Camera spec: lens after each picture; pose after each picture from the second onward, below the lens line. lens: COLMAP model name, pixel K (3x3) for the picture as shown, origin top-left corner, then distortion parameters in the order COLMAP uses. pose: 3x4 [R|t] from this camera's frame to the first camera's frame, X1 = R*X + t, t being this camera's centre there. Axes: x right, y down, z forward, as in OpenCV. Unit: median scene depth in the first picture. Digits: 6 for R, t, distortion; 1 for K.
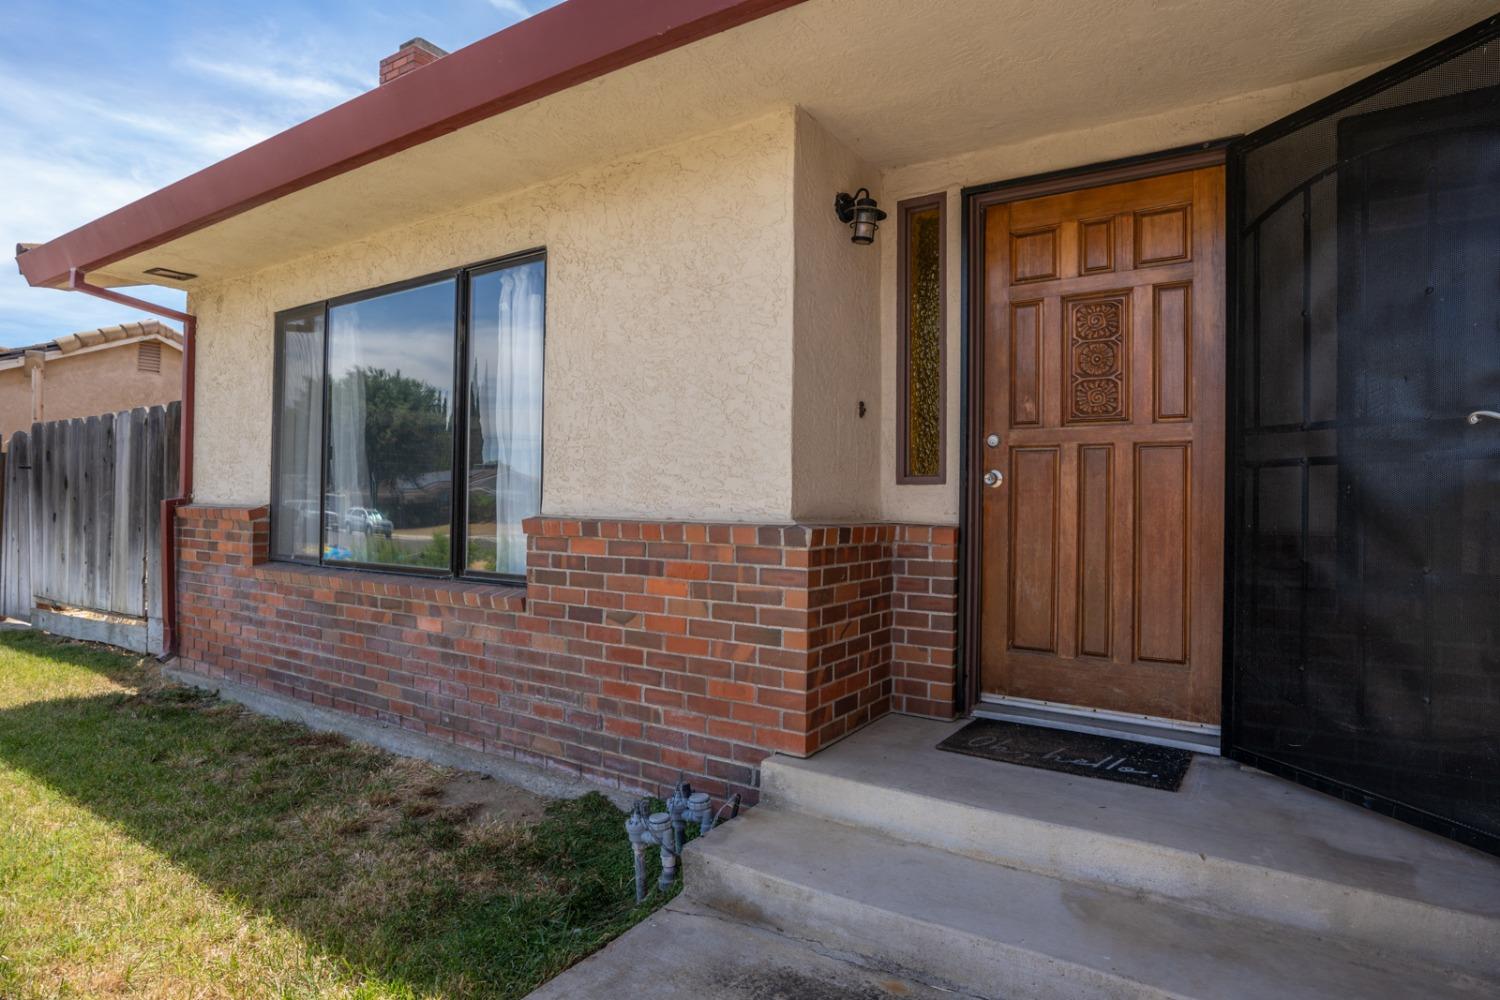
lens RADIAL K [[817.5, 0, 752.8], [0, 817.5, 496.9], [0, 0, 1]] dist [-0.027019, 0.001786]
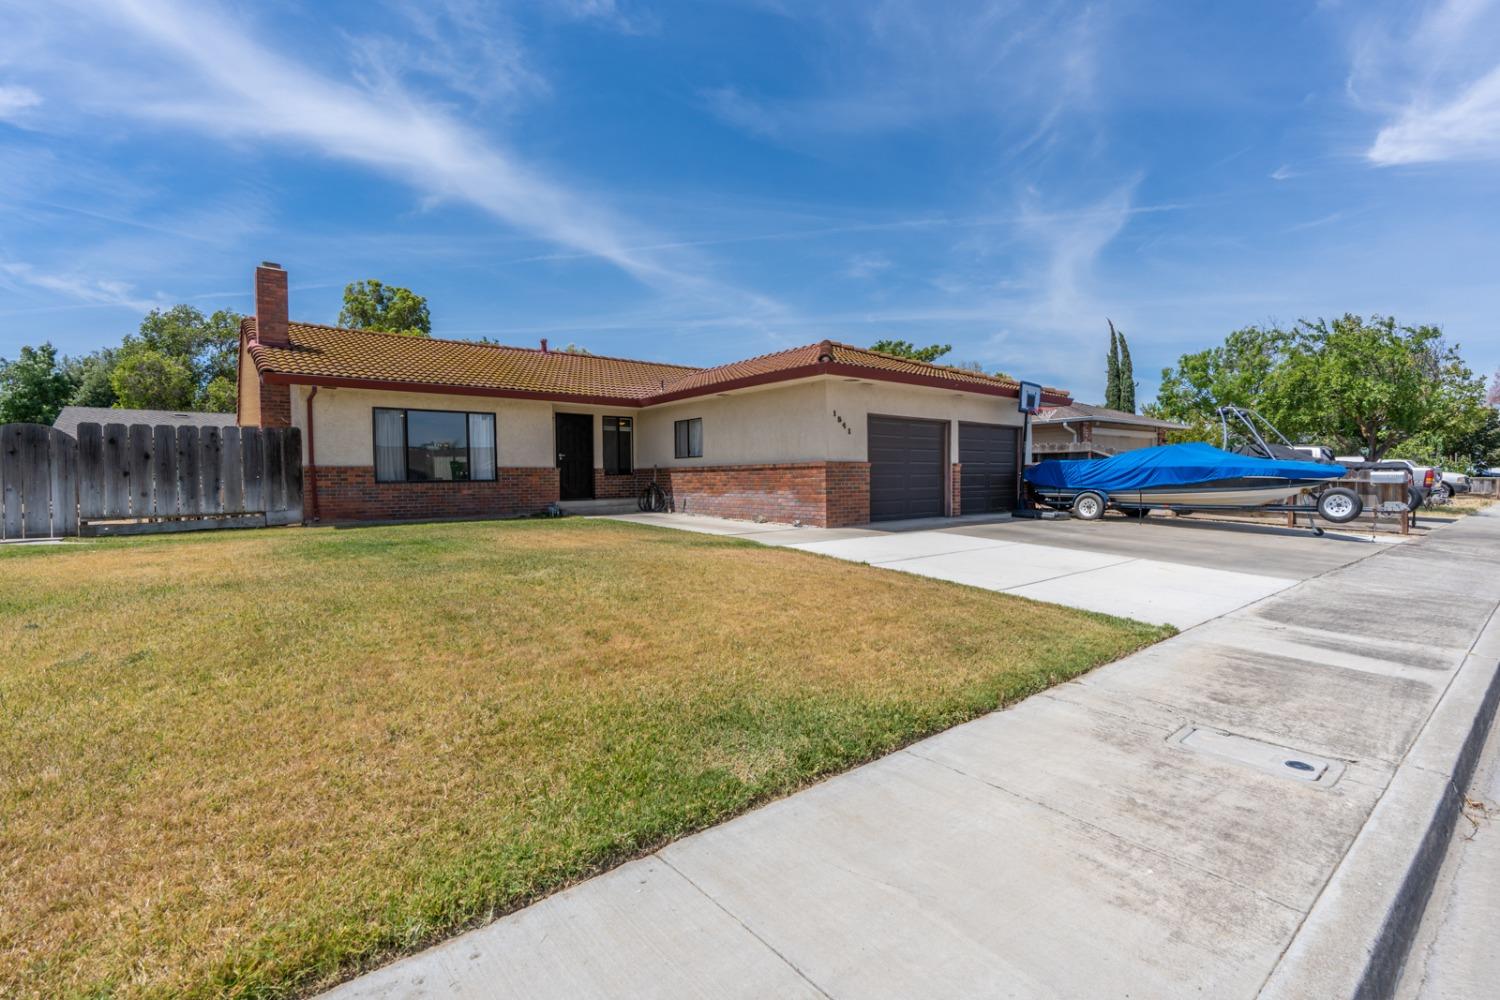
lens RADIAL K [[686.4, 0, 757.0], [0, 686.4, 486.0], [0, 0, 1]] dist [0.001854, 0.000816]
pose [[0.297285, -0.025908, 0.954437, -3.958773], [0.006213, 0.999663, 0.025200, 0.044502], [-0.954768, -0.001561, 0.297346, -1.846358]]
